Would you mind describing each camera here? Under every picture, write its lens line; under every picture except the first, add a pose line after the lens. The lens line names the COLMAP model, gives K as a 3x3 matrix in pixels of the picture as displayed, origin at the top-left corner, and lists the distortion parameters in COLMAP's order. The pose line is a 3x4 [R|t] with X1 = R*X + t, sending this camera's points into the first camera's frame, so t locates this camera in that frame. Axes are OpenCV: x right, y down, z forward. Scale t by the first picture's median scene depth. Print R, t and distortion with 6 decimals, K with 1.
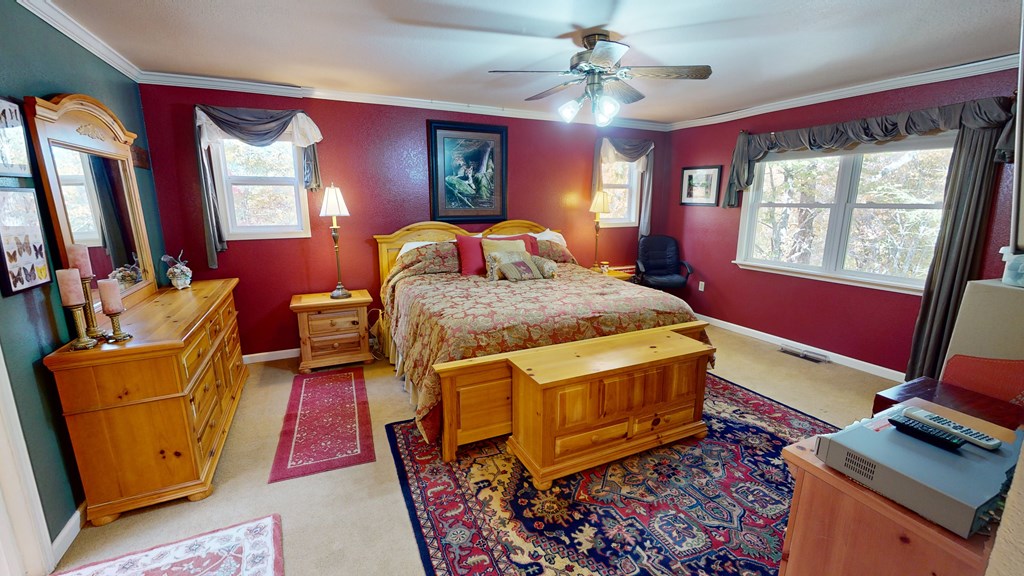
lens RADIAL K [[419.9, 0, 512.1], [0, 419.9, 288.4], [0, 0, 1]] dist [0.000939, -0.000020]
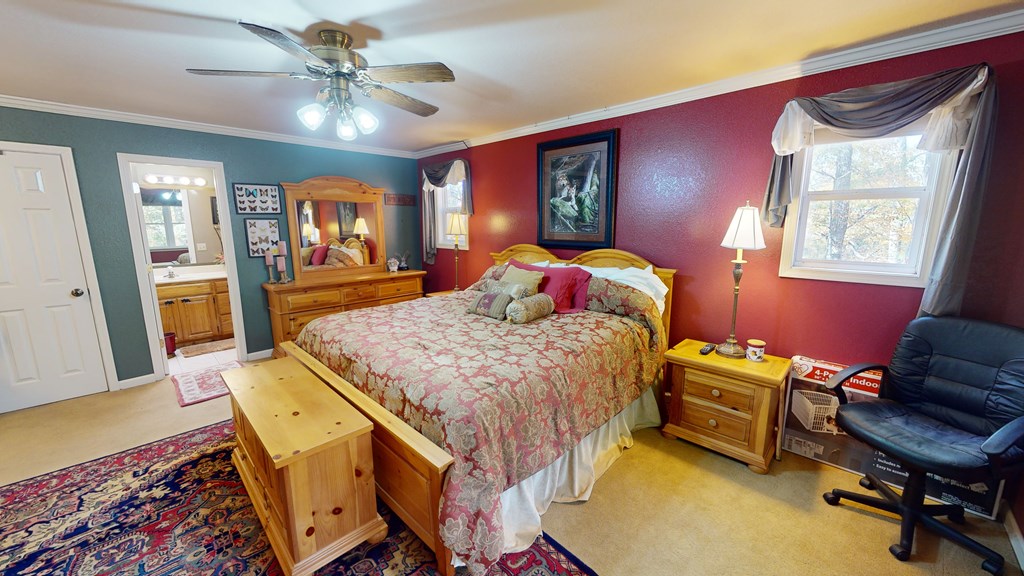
lens RADIAL K [[375.1, 0, 512.4], [0, 375.1, 288.4], [0, 0, 1]] dist [0.001578, 0.000187]
pose [[0.345071, 0.164600, -0.924031, 0.621603], [-0.193115, 0.975889, 0.101720, -0.134769], [0.918495, 0.143344, 0.368538, 0.623231]]
